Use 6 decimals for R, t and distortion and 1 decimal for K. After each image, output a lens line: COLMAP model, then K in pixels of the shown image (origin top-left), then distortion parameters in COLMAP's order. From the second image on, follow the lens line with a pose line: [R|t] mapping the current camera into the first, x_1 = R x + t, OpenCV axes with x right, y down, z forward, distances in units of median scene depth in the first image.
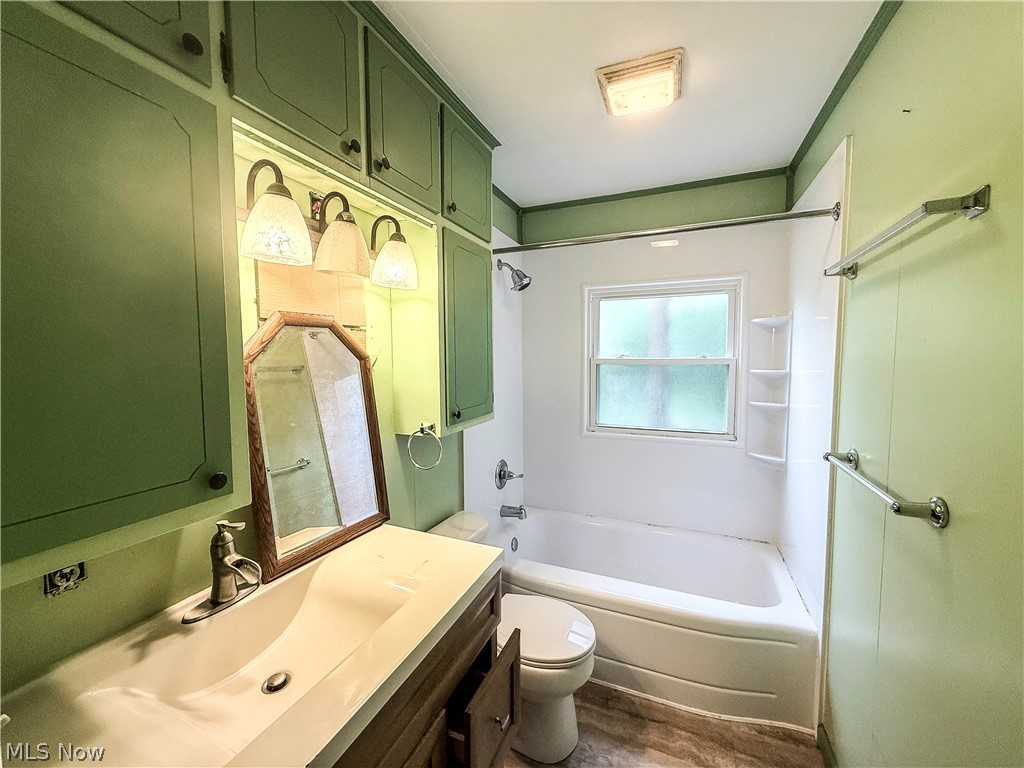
lens RADIAL K [[409.0, 0, 509.0], [0, 409.0, 386.6], [0, 0, 1]] dist [0.001274, 0.000347]
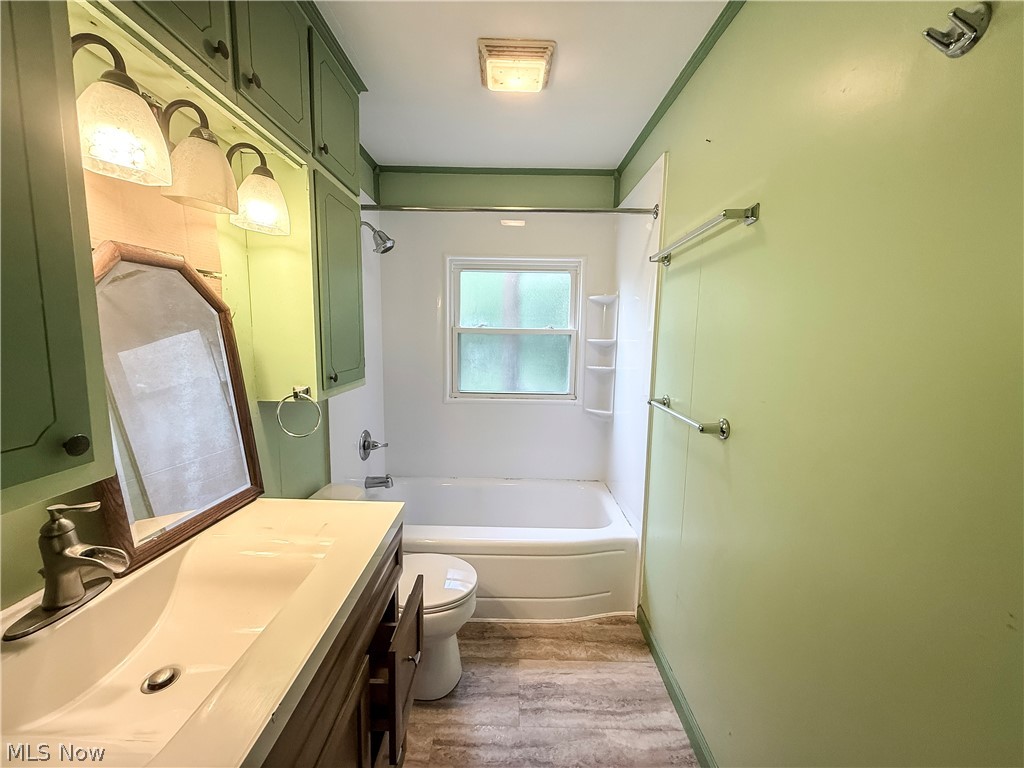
lens RADIAL K [[406.4, 0, 511.6], [0, 406.4, 385.2], [0, 0, 1]] dist [-0.000174, -0.000279]
pose [[0.922703, -0.027634, 0.384519, -0.121656], [0.006246, 0.998368, 0.056761, 0.039270], [-0.385460, -0.049972, 0.921370, -0.020315]]
